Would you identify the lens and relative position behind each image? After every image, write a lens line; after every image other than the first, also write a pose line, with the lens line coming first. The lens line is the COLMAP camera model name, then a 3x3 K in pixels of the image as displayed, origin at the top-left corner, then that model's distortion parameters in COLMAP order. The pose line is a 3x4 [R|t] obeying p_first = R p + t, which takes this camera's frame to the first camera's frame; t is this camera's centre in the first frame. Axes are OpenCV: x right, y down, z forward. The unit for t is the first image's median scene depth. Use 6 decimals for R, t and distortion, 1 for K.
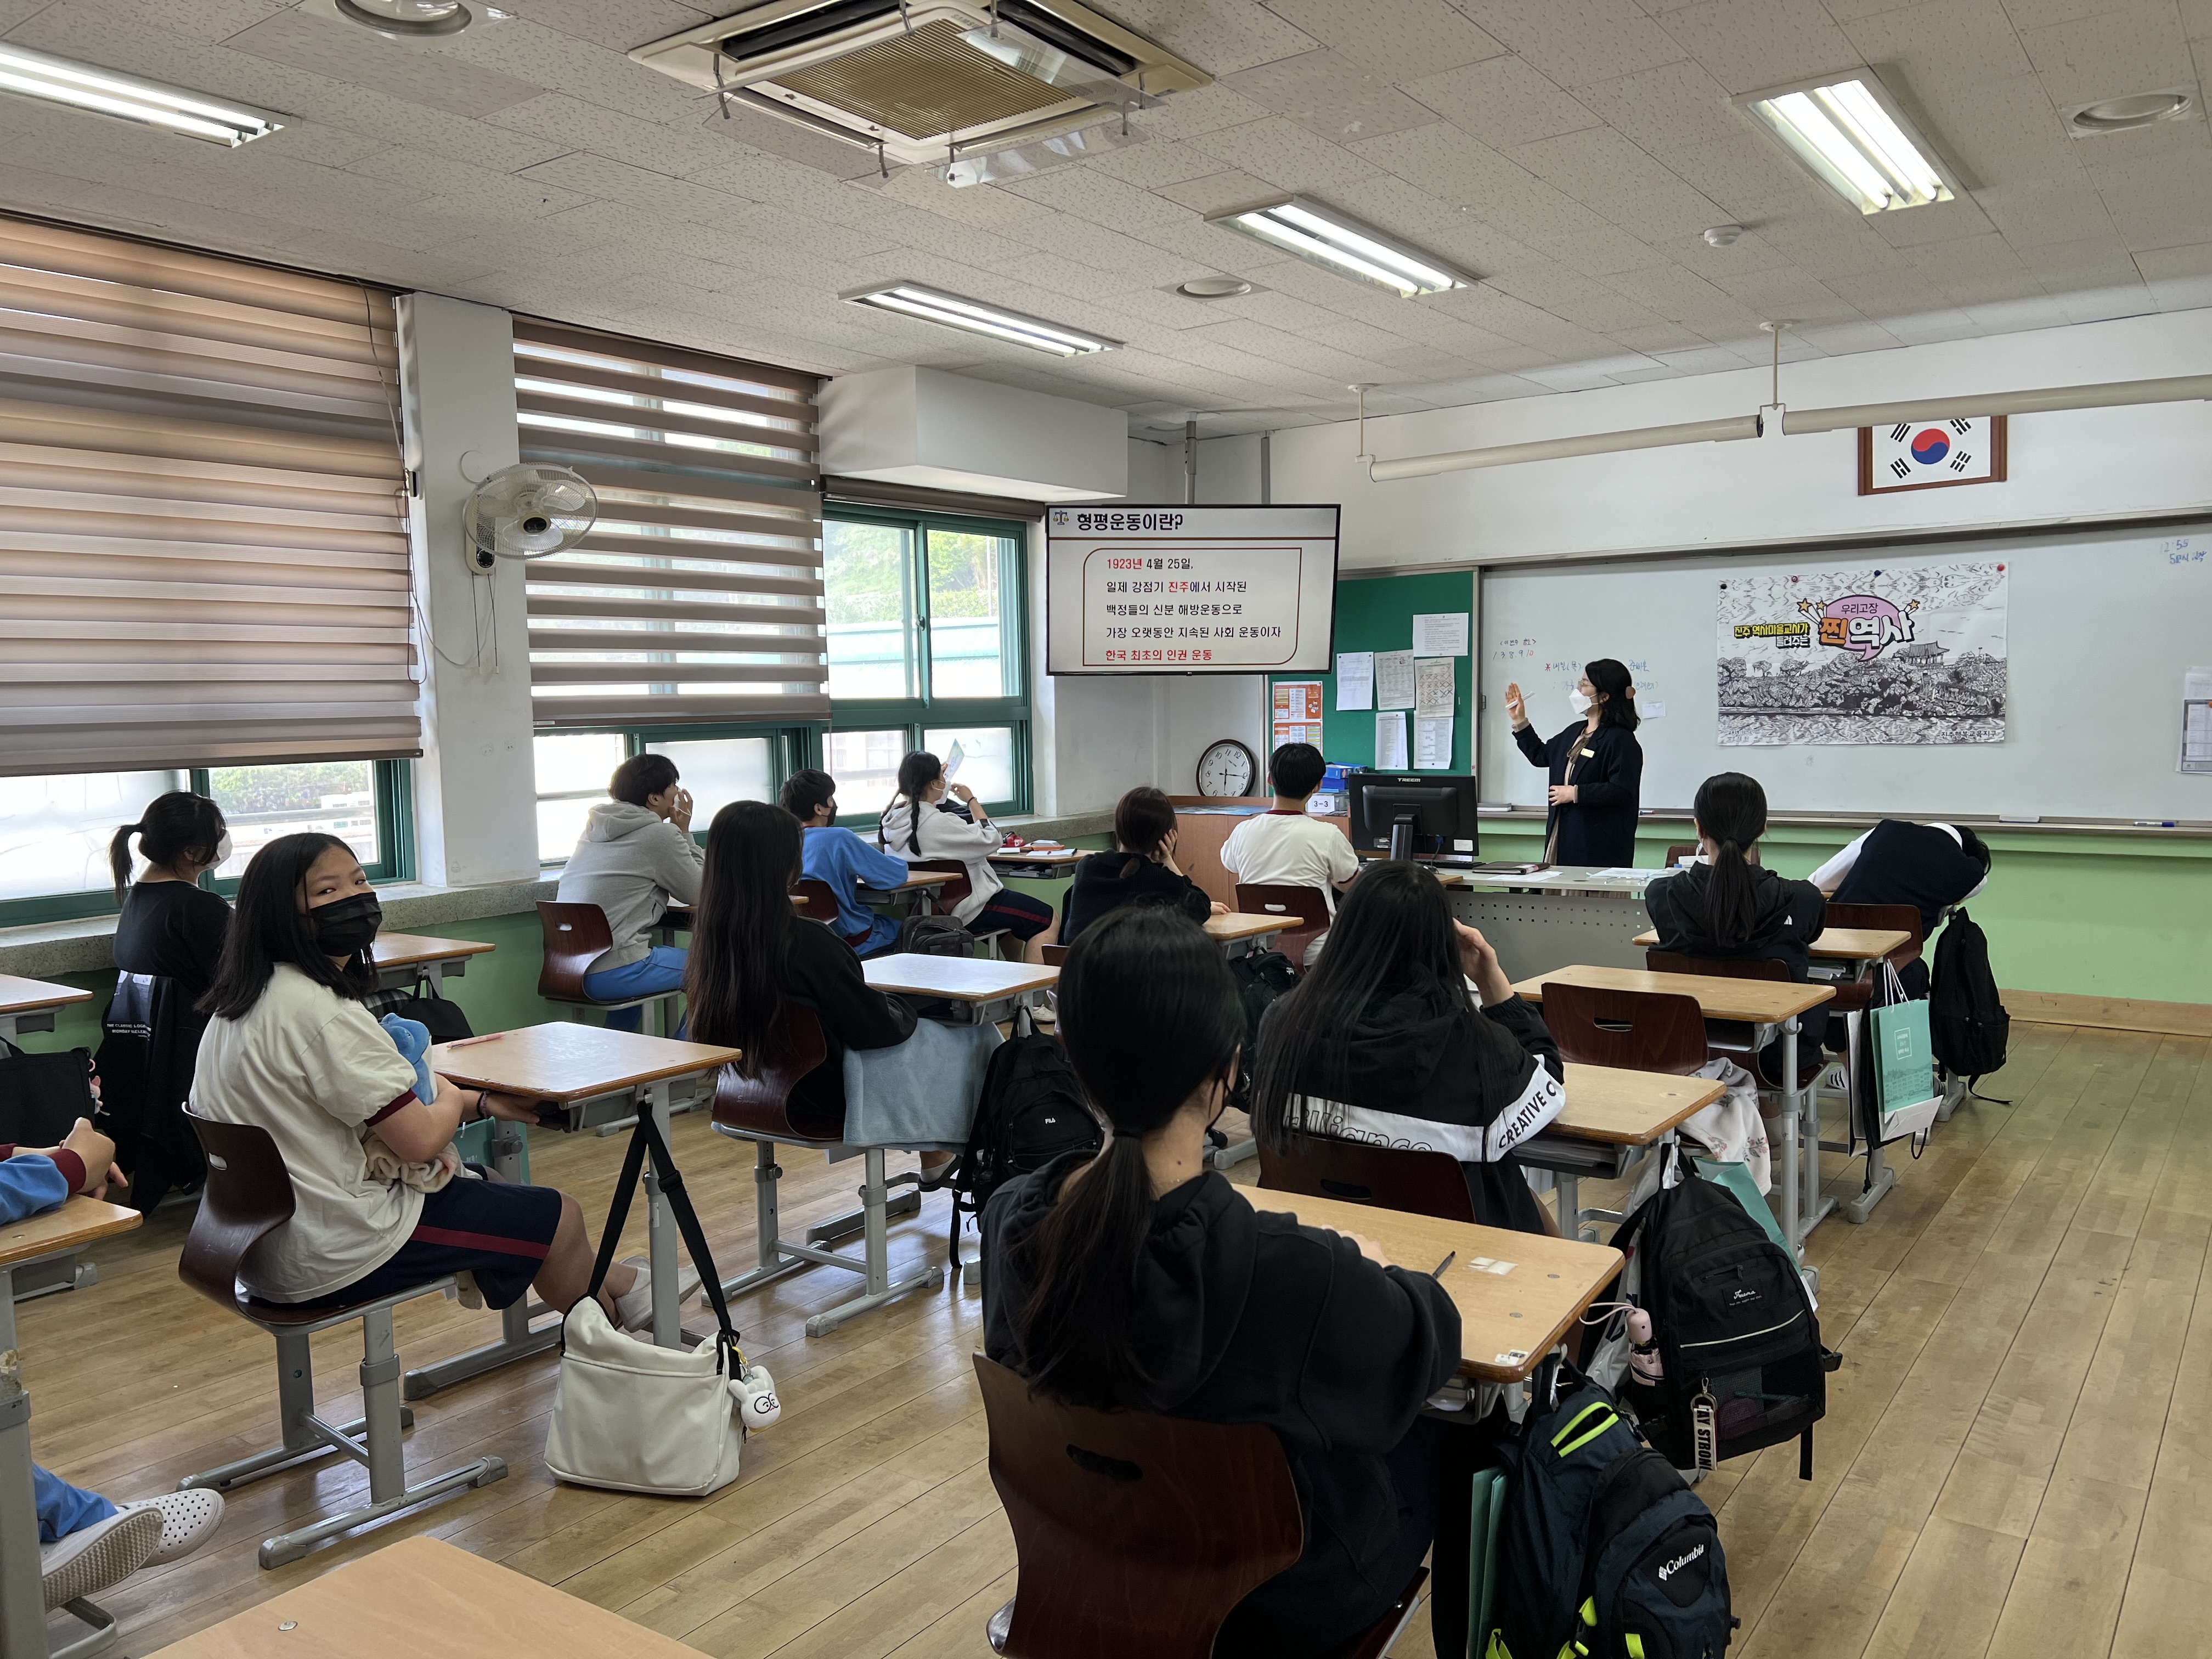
lens RADIAL K [[1694.0, 0, 1137.9], [0, 1694.0, 826.4], [0, 0, 1]] dist [0.082197, -0.102656]
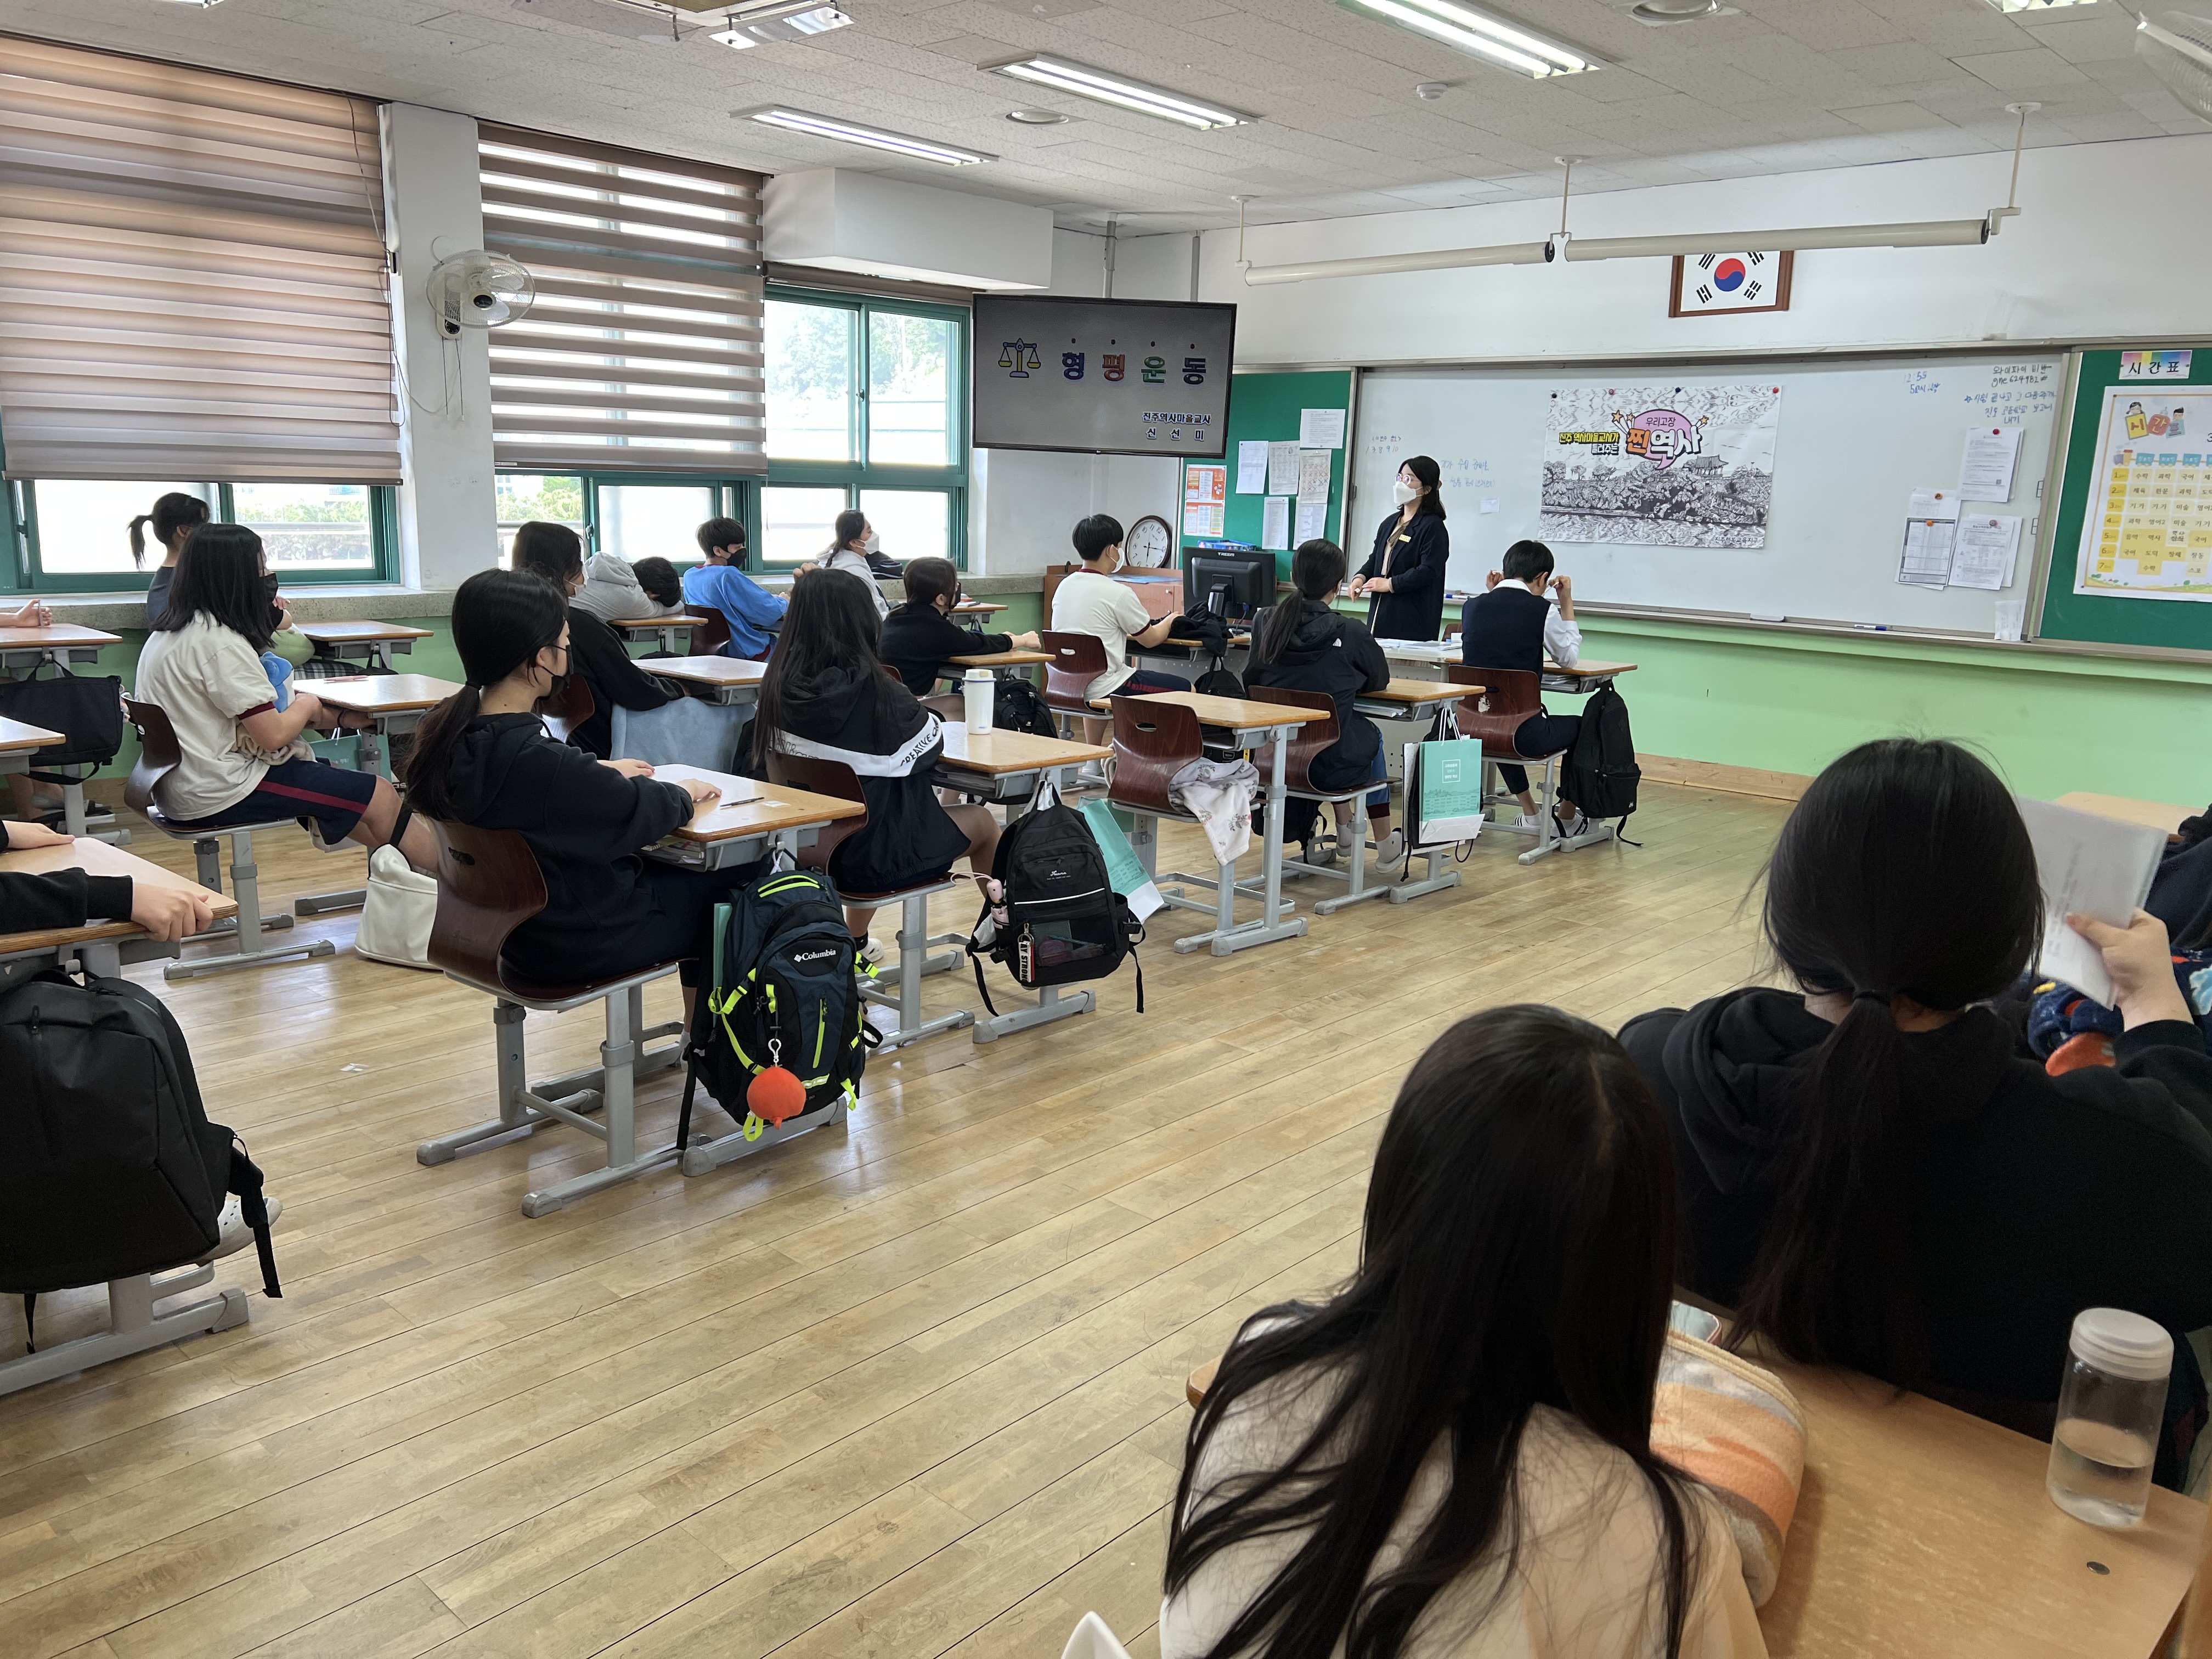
lens RADIAL K [[1701.4, 0, 1106.0], [0, 1701.4, 829.5], [0, 0, 1]] dist [0.056153, -0.065431]
pose [[0.991430, 0.073680, -0.107875, 0.208593], [-0.059393, 0.989716, 0.130130, 0.012639], [0.116353, -0.122608, 0.985611, -0.182888]]
